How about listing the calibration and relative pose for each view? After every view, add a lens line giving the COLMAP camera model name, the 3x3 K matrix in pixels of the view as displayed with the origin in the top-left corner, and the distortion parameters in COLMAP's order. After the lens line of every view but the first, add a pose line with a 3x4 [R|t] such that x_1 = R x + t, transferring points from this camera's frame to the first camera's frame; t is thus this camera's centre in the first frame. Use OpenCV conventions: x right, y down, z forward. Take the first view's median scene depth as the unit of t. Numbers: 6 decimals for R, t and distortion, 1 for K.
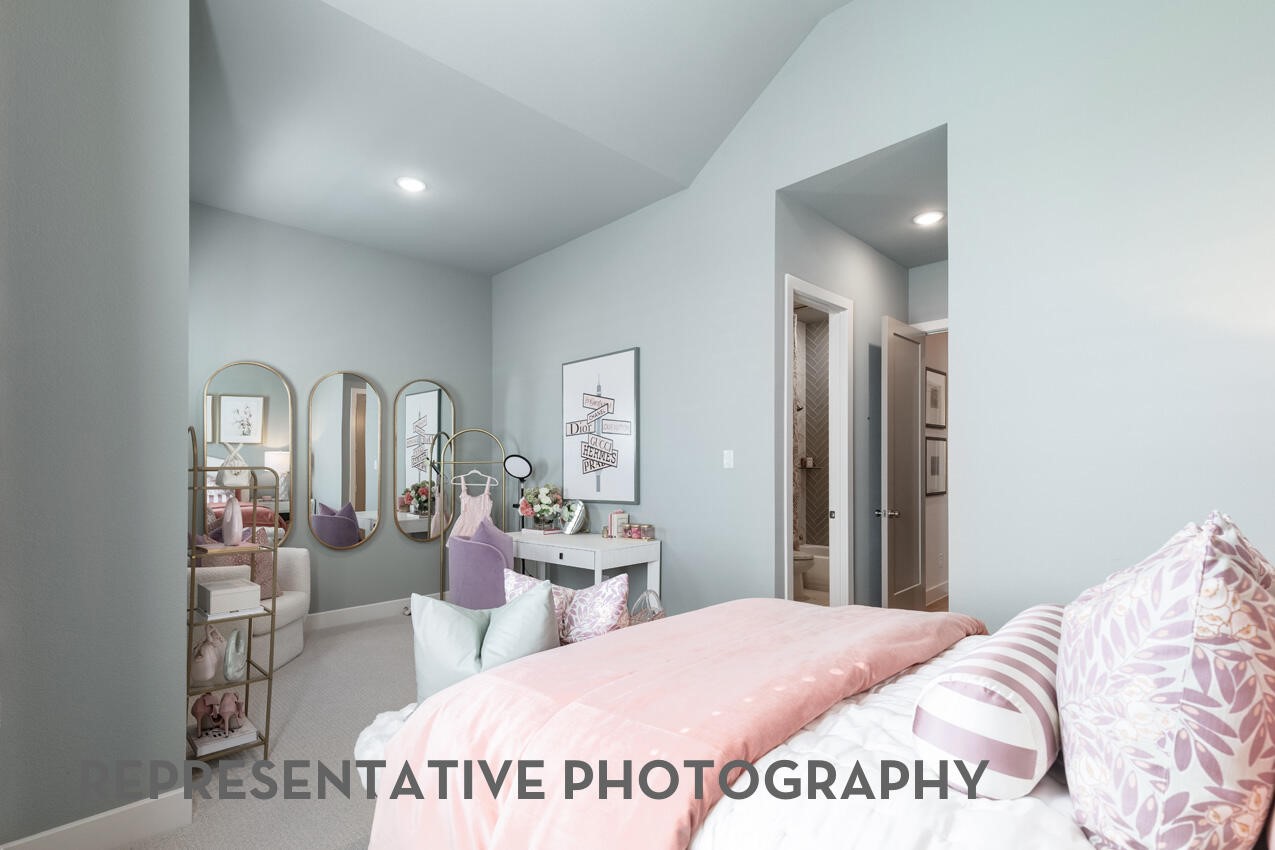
lens RADIAL K [[559.1, 0, 673.3], [0, 559.1, 437.3], [0, 0, 1]] dist [-0.000305, -0.000102]
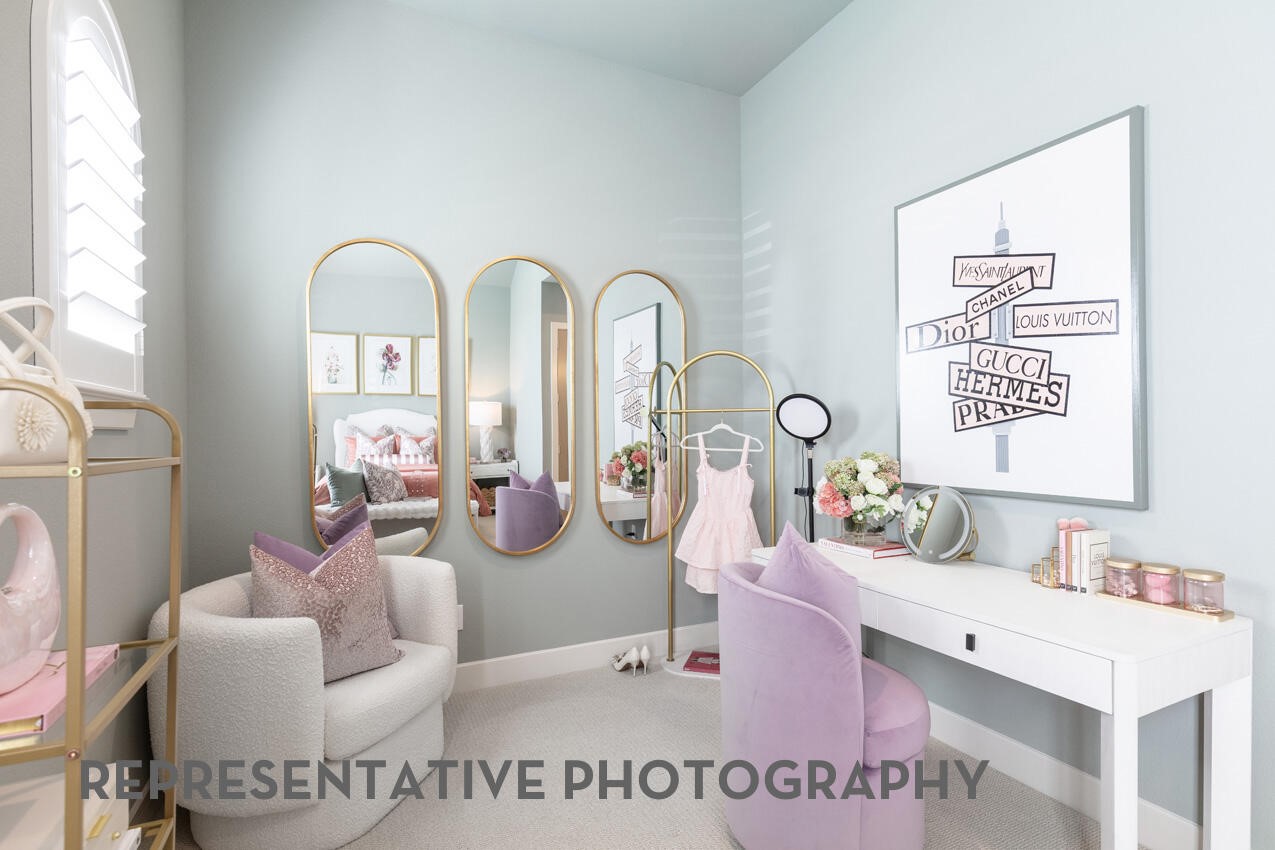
lens RADIAL K [[619.8, 0, 637.5], [0, 619.8, 425.0], [0, 0, 1]] dist [0.000287, 0.000015]
pose [[0.914063, 0.001489, -0.405570, -0.184358], [0.019535, 0.998671, 0.047694, 0.029070], [0.405102, -0.051518, 0.912819, 0.406106]]
